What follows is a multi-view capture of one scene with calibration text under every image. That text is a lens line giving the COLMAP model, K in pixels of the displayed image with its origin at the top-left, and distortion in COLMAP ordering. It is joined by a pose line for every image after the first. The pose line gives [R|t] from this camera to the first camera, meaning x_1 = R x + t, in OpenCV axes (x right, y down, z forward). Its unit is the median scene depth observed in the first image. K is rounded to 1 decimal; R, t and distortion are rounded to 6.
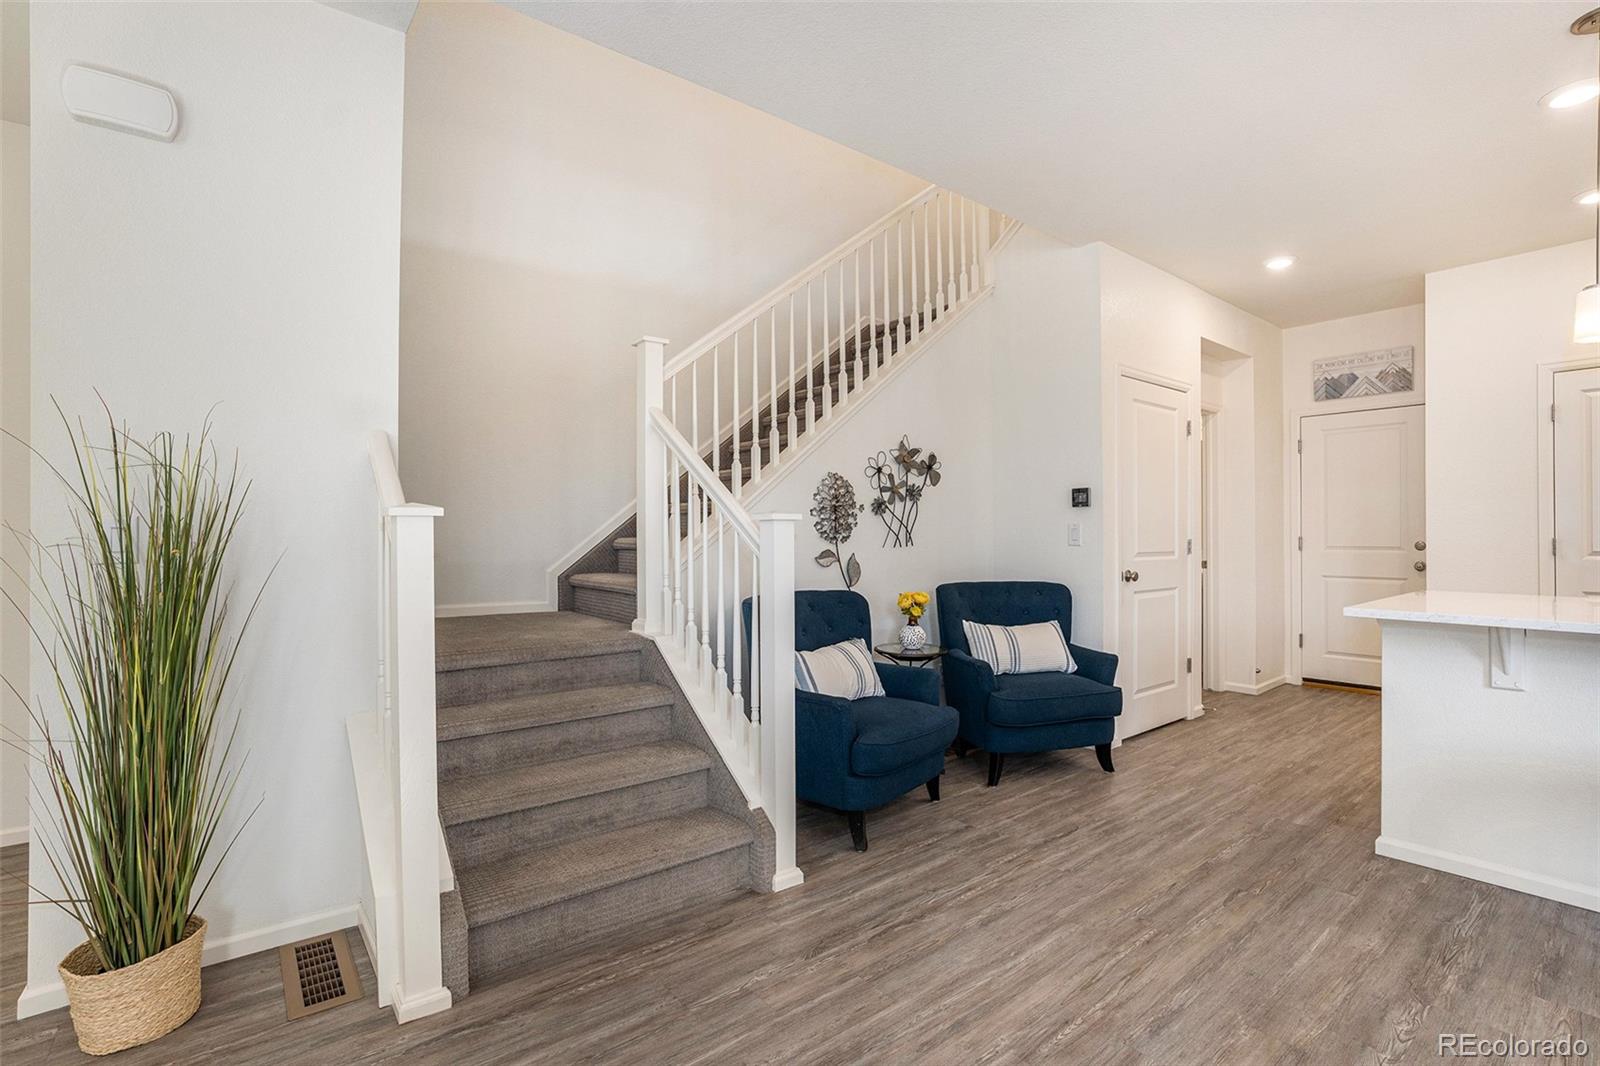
lens RADIAL K [[752.9, 0, 793.4], [0, 752.9, 514.0], [0, 0, 1]] dist [-0.060688, 0.012471]
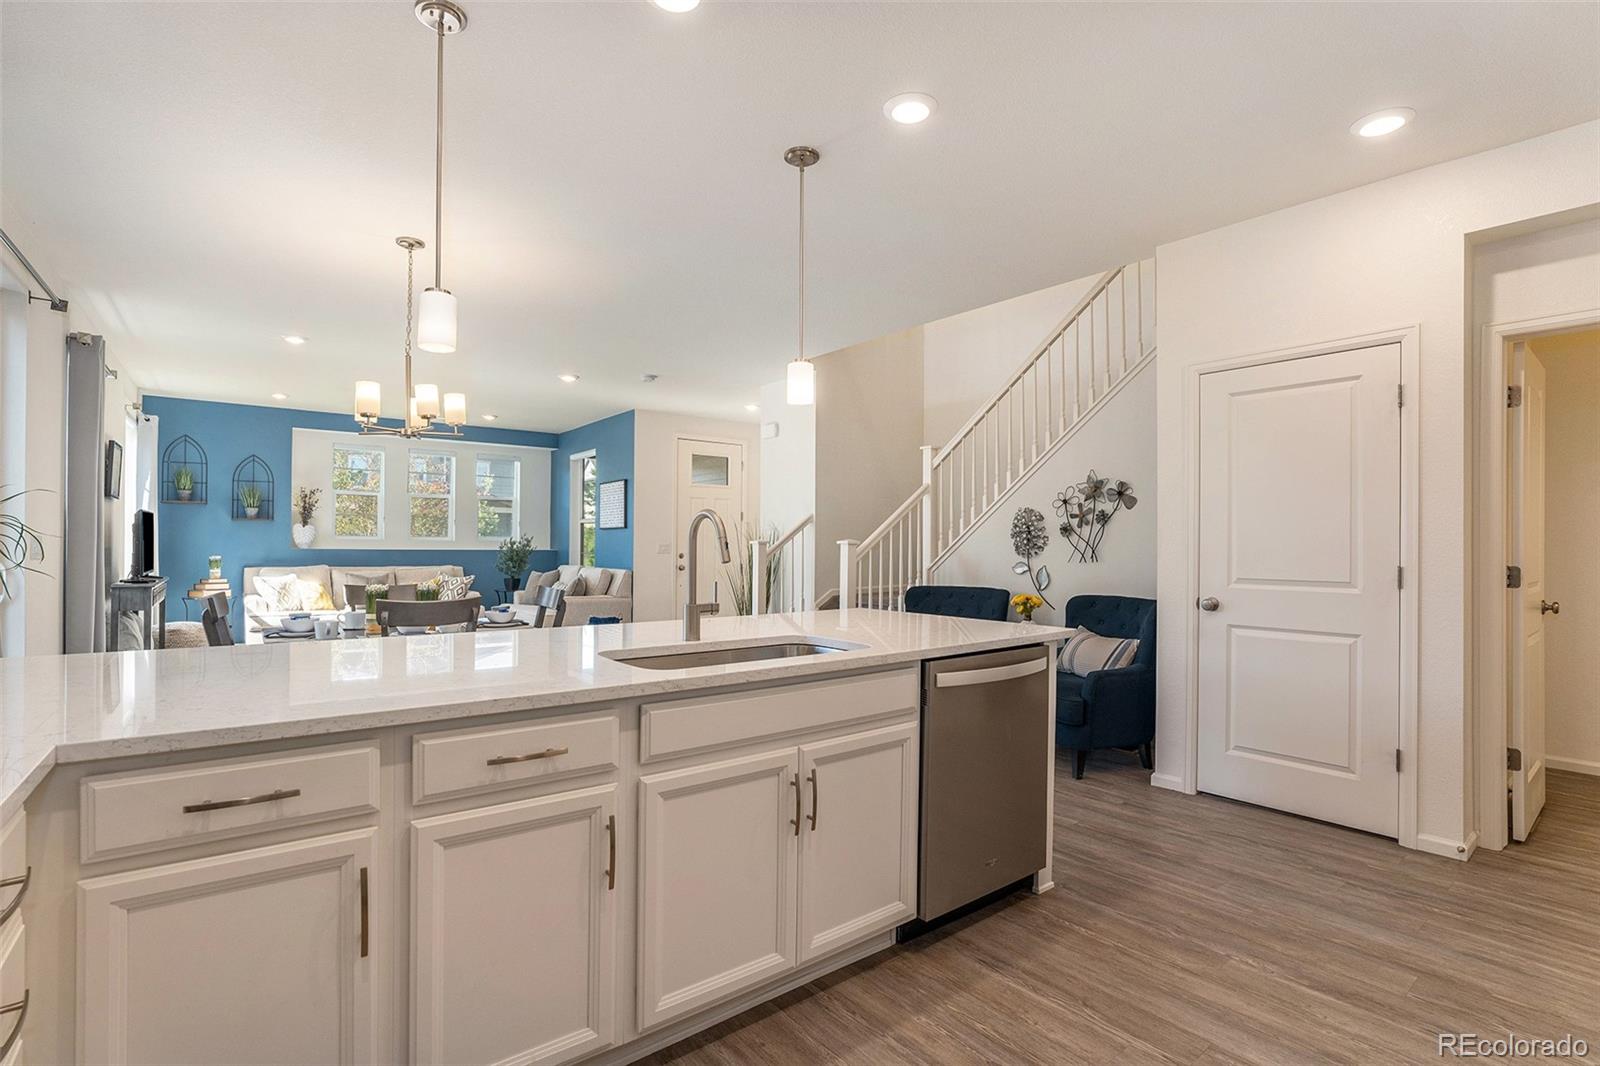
lens RADIAL K [[752.9, 0, 827.3], [0, 752.9, 531.5], [0, 0, 1]] dist [-0.060688, 0.012471]
pose [[0.019205, -0.016389, -0.999681, 1.355389], [0.016239, 0.999739, -0.016078, 0.005870], [0.999684, -0.015925, 0.019466, 0.568024]]
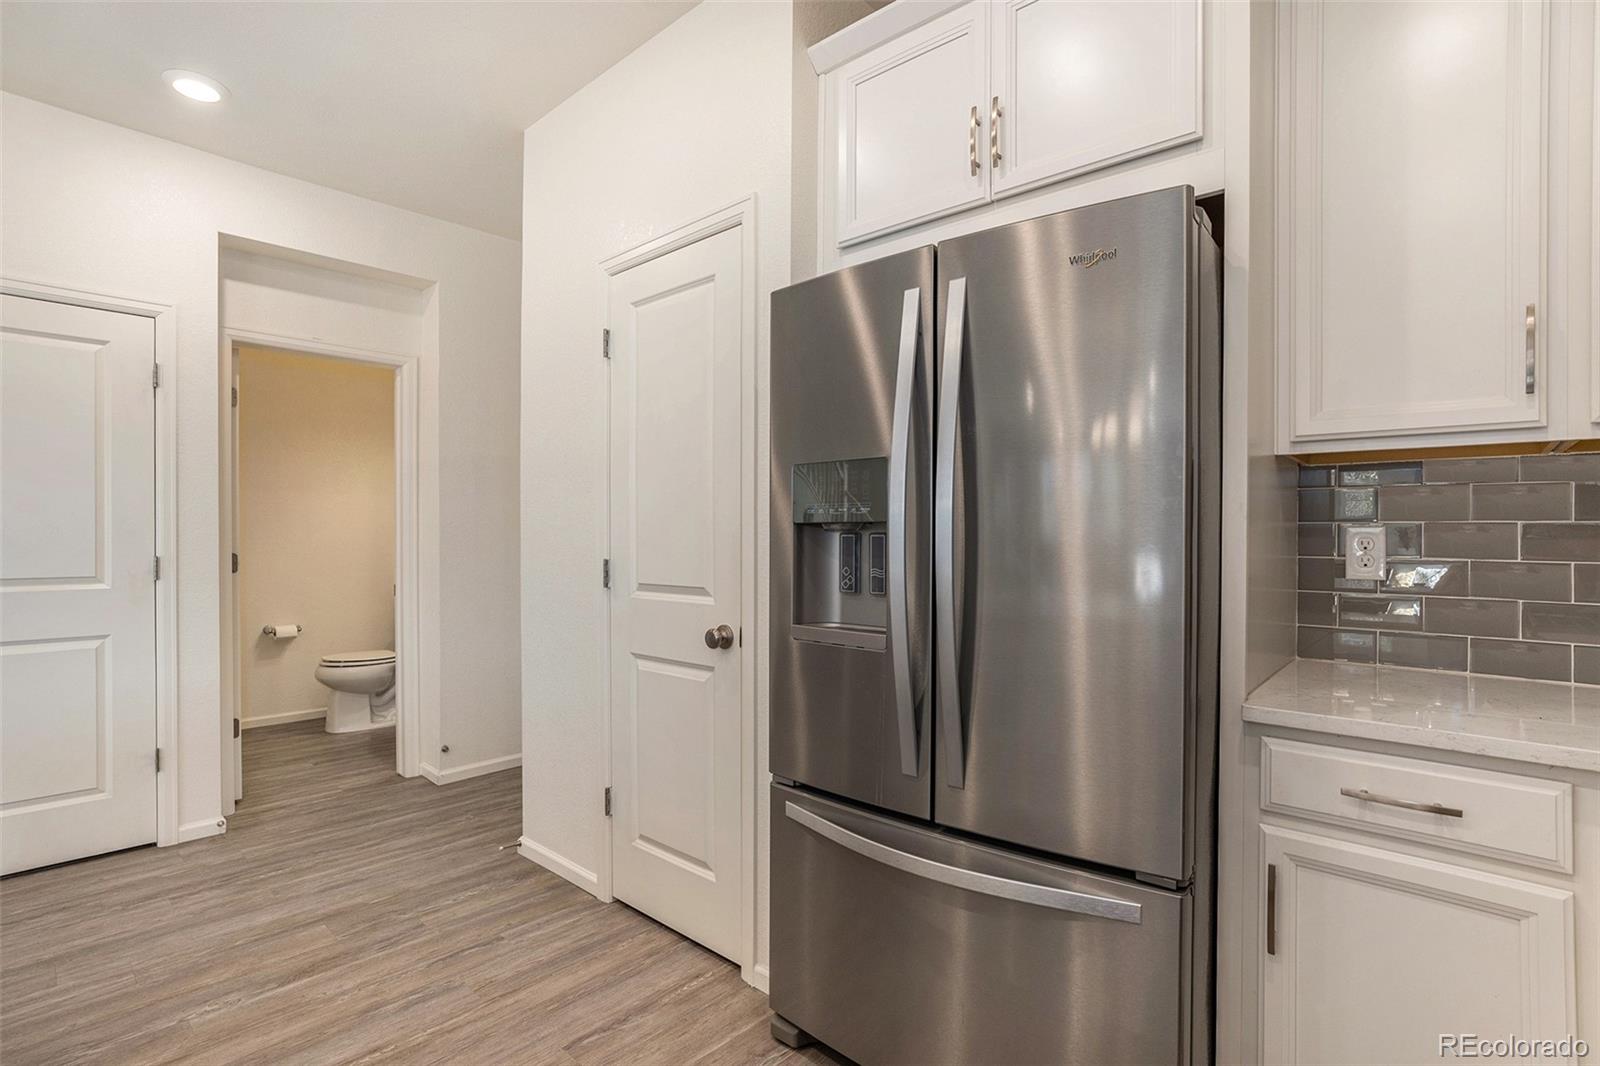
lens RADIAL K [[752.9, 0, 799.3], [0, 752.9, 545.6], [0, 0, 1]] dist [-0.060688, 0.012471]
pose [[0.986347, 0.000237, 0.164682, 1.122450], [-0.006210, 0.999341, 0.035755, 0.000184], [-0.164565, -0.036290, 0.985698, 0.376207]]
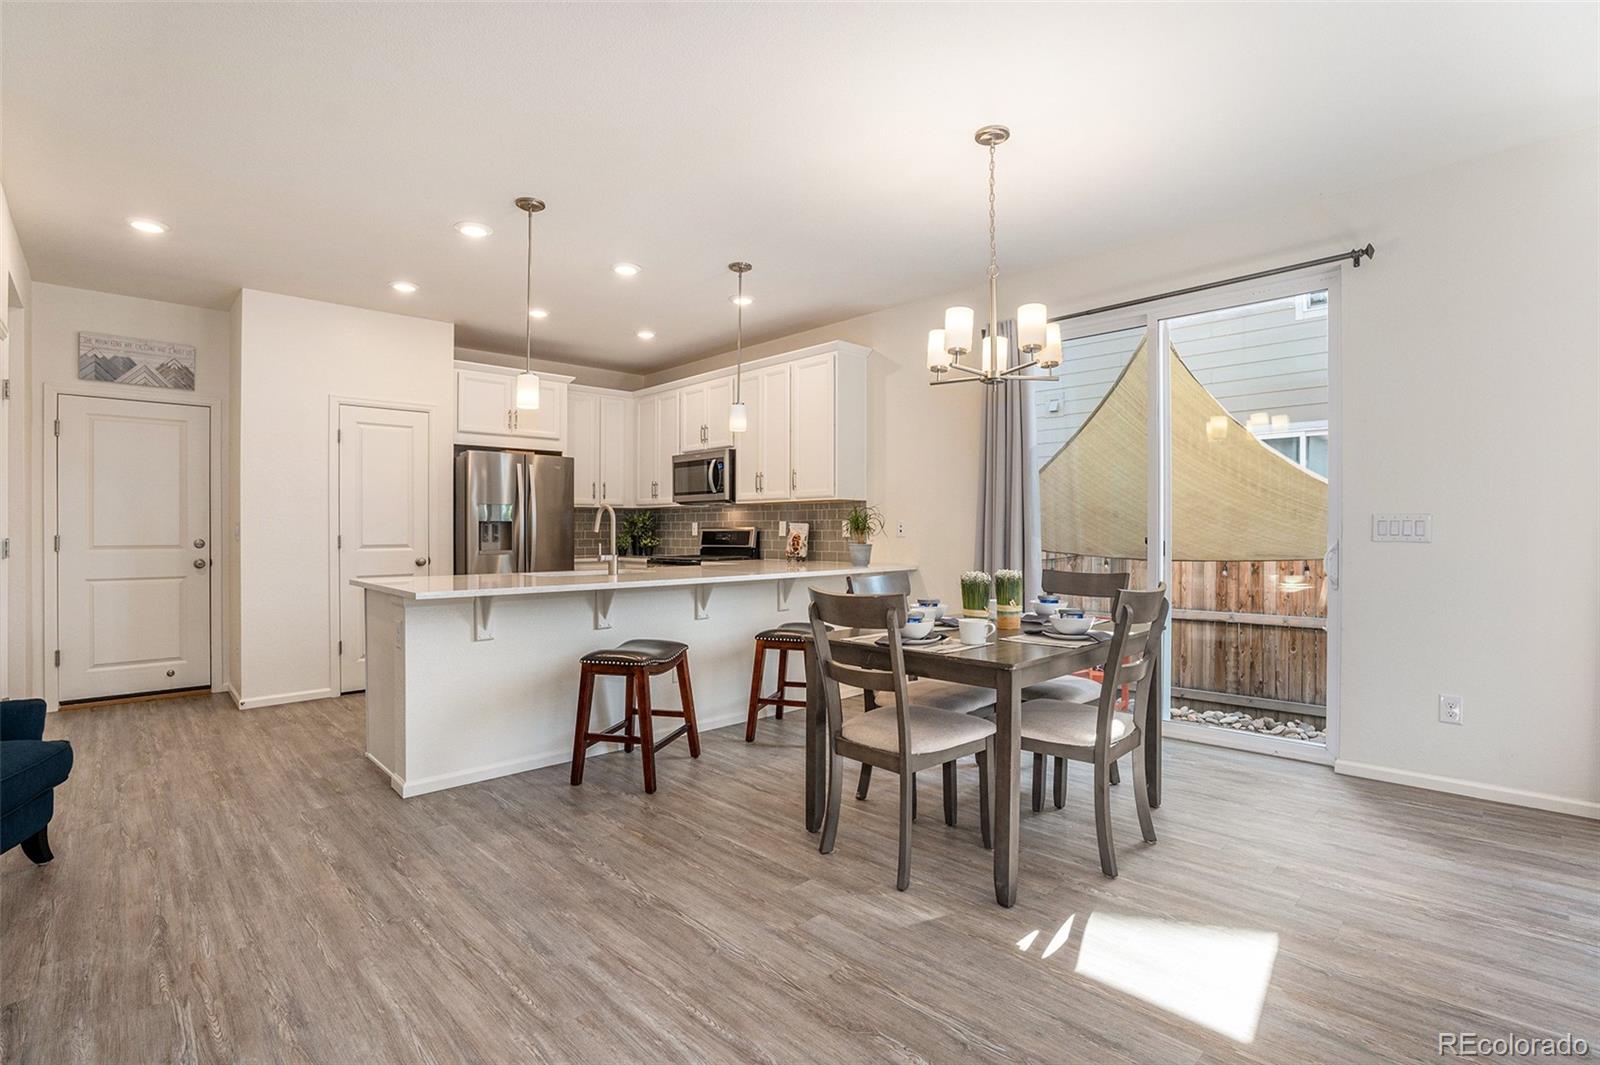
lens RADIAL K [[752.9, 0, 820.9], [0, 752.9, 528.2], [0, 0, 1]] dist [-0.060688, 0.012471]
pose [[-0.116453, 0.004728, 0.993185, -0.315072], [-0.021005, 0.999753, -0.007222, 0.013350], [-0.992974, -0.021703, -0.116325, 0.309202]]
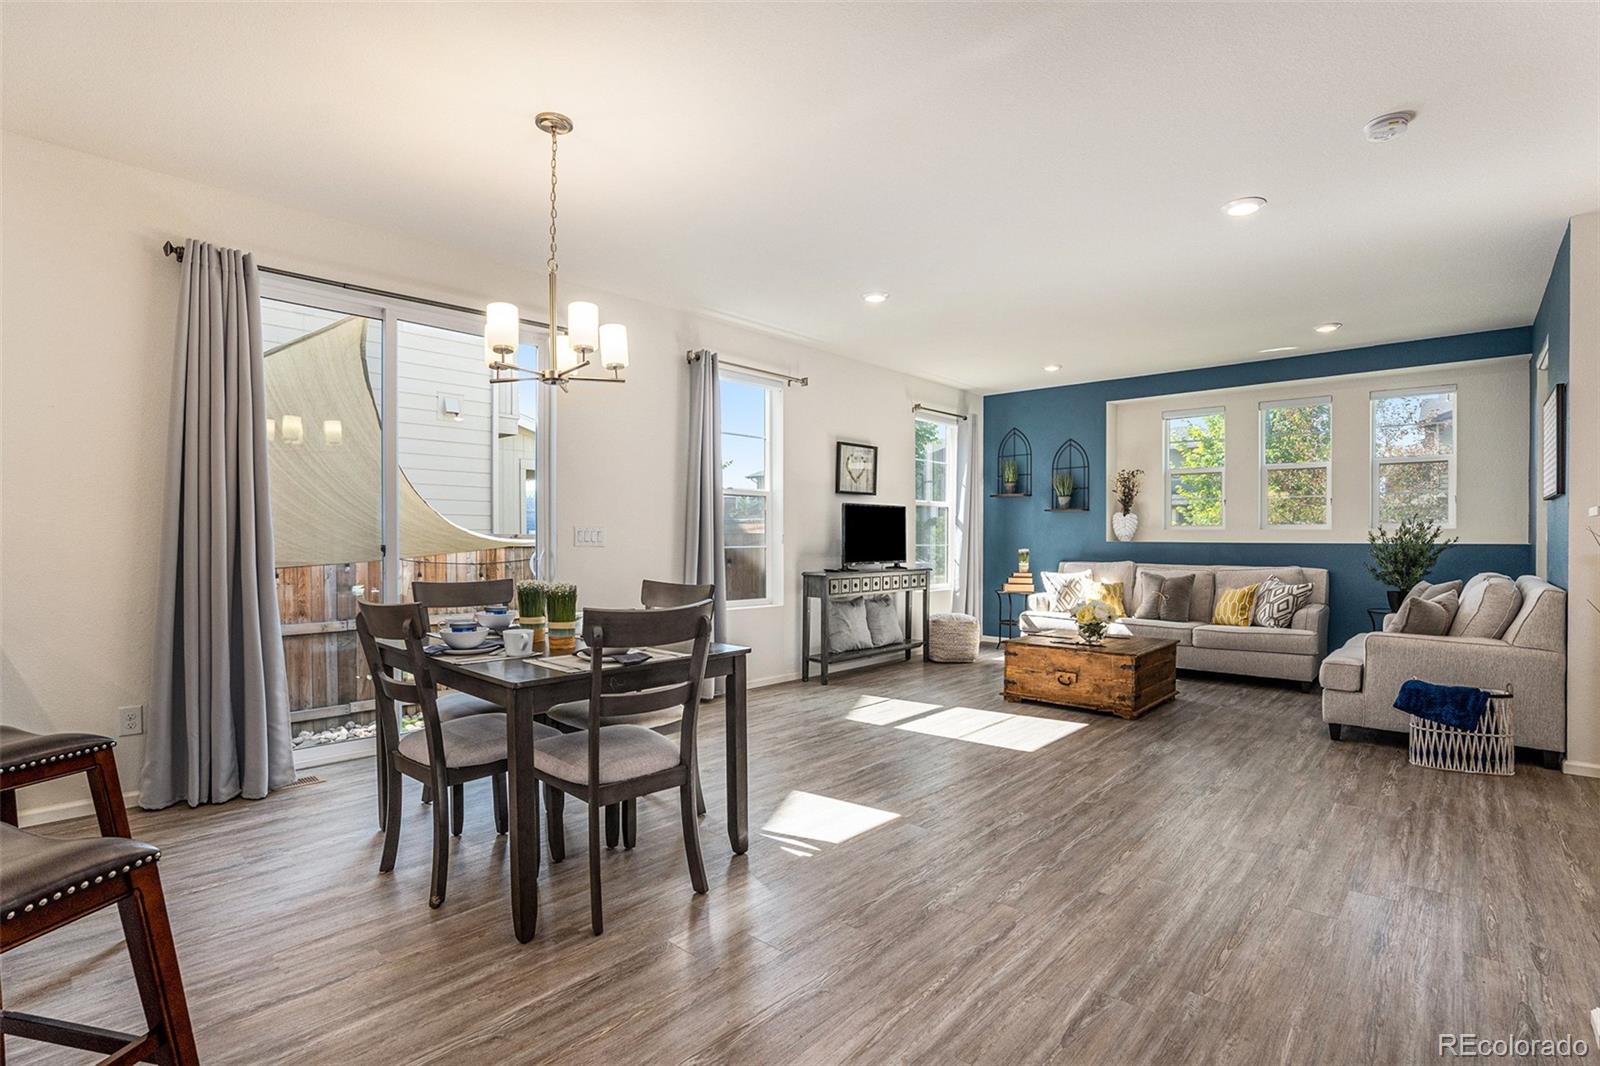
lens RADIAL K [[752.9, 0, 773.0], [0, 752.9, 544.8], [0, 0, 1]] dist [-0.060688, 0.012471]
pose [[-0.989910, 0.003808, -0.141649, 0.302710], [0.005781, 0.999892, -0.013521, 0.024414], [0.141582, -0.014203, -0.989825, 0.781696]]
